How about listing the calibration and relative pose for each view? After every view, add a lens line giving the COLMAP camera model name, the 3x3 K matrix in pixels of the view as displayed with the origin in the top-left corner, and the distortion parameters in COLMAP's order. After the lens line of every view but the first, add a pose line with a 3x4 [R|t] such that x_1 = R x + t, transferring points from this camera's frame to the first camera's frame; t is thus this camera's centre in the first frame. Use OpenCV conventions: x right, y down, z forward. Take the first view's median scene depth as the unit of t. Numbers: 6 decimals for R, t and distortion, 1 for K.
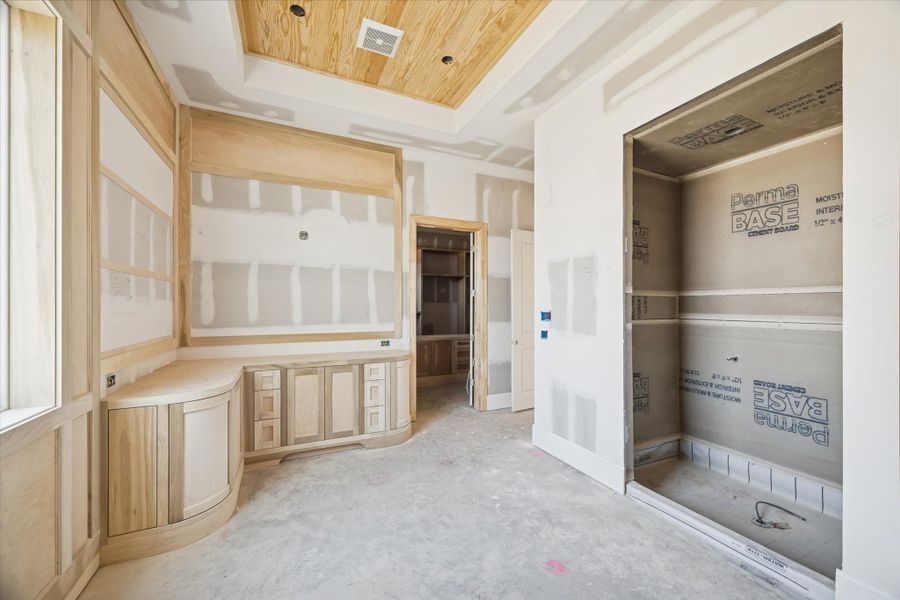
lens RADIAL K [[352.0, 0, 449.2], [0, 352.0, 307.5], [0, 0, 1]] dist [-0.003603, -0.000270]
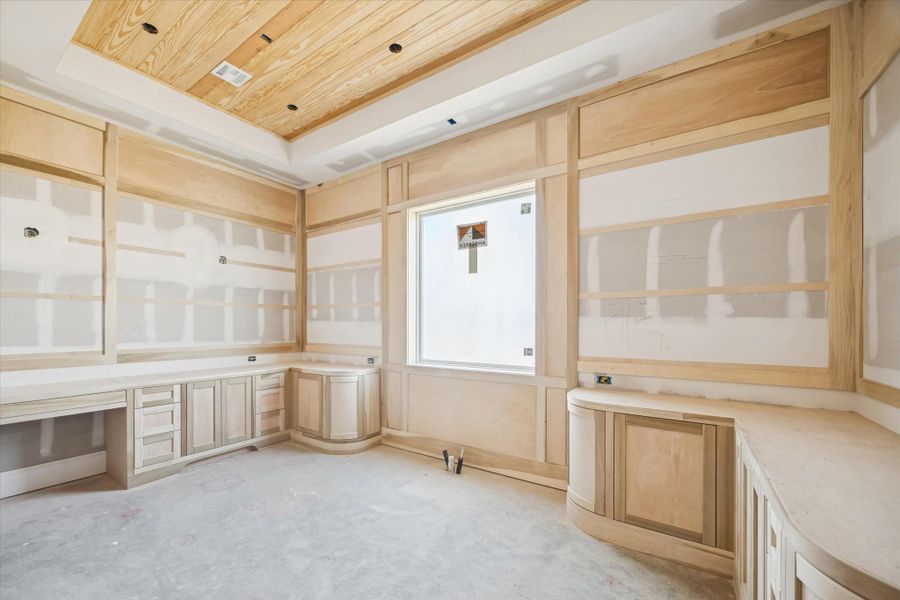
lens RADIAL K [[352.0, 0, 435.1], [0, 352.0, 326.3], [0, 0, 1]] dist [-0.003603, -0.000270]
pose [[-0.858067, -0.002976, -0.513529, 0.312420], [-0.000902, 0.999990, -0.004287, -0.006689], [0.513537, -0.003215, -0.858062, 1.745786]]
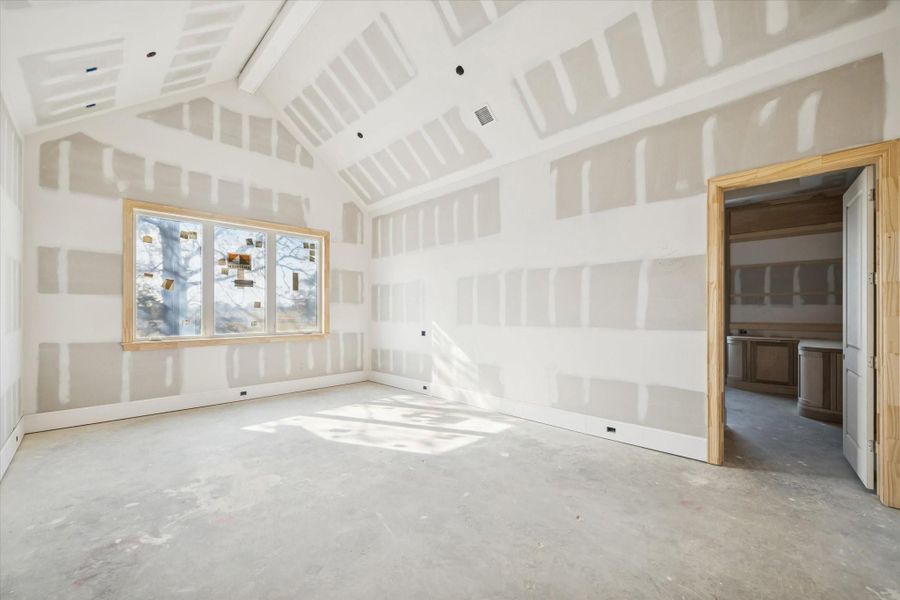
lens RADIAL K [[352.0, 0, 445.7], [0, 352.0, 312.9], [0, 0, 1]] dist [-0.003603, -0.000270]
pose [[-0.938629, -0.000372, -0.344929, 2.562354], [0.001257, 0.999989, -0.004499, 0.034755], [0.344927, -0.004656, -0.938618, 2.905606]]
